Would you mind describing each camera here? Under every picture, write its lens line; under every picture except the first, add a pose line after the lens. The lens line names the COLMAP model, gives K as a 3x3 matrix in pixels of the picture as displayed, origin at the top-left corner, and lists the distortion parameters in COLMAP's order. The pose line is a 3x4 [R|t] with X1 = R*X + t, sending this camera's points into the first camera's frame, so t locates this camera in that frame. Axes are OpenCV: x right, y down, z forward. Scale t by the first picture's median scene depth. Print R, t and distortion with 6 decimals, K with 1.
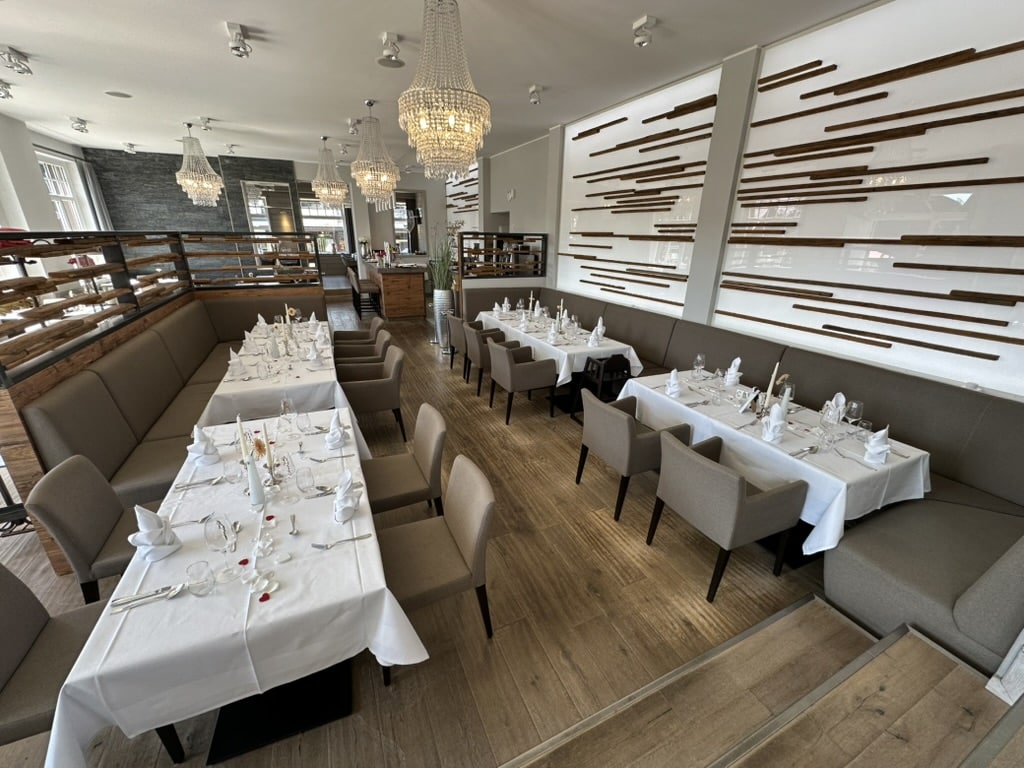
lens RADIAL K [[409.2, 0, 512.0], [0, 409.2, 384.0], [0, 0, 1]] dist [-0.011895, 0.000090]
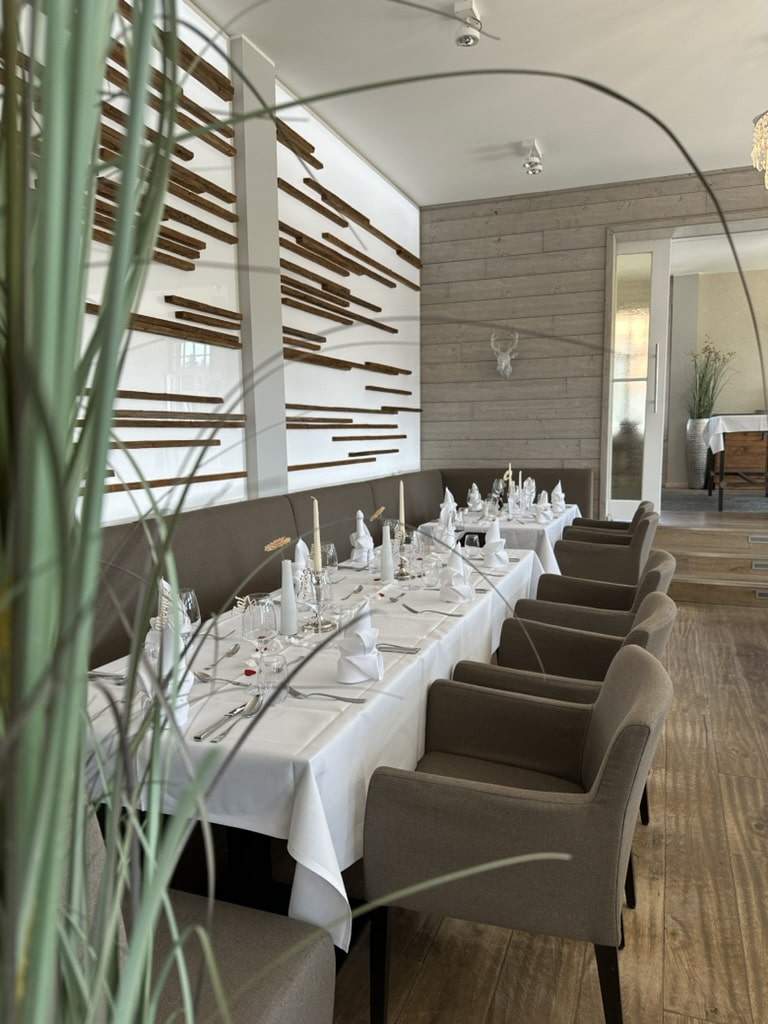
lens RADIAL K [[710.7, 0, 384.0], [0, 710.7, 512.0], [0, 0, 1]] dist [0.175376, -0.387412]
pose [[-0.694999, -0.090280, 0.713320, -0.347247], [0.246011, 0.902350, 0.353896, -0.458359], [-0.675615, 0.421442, -0.604923, 1.573717]]
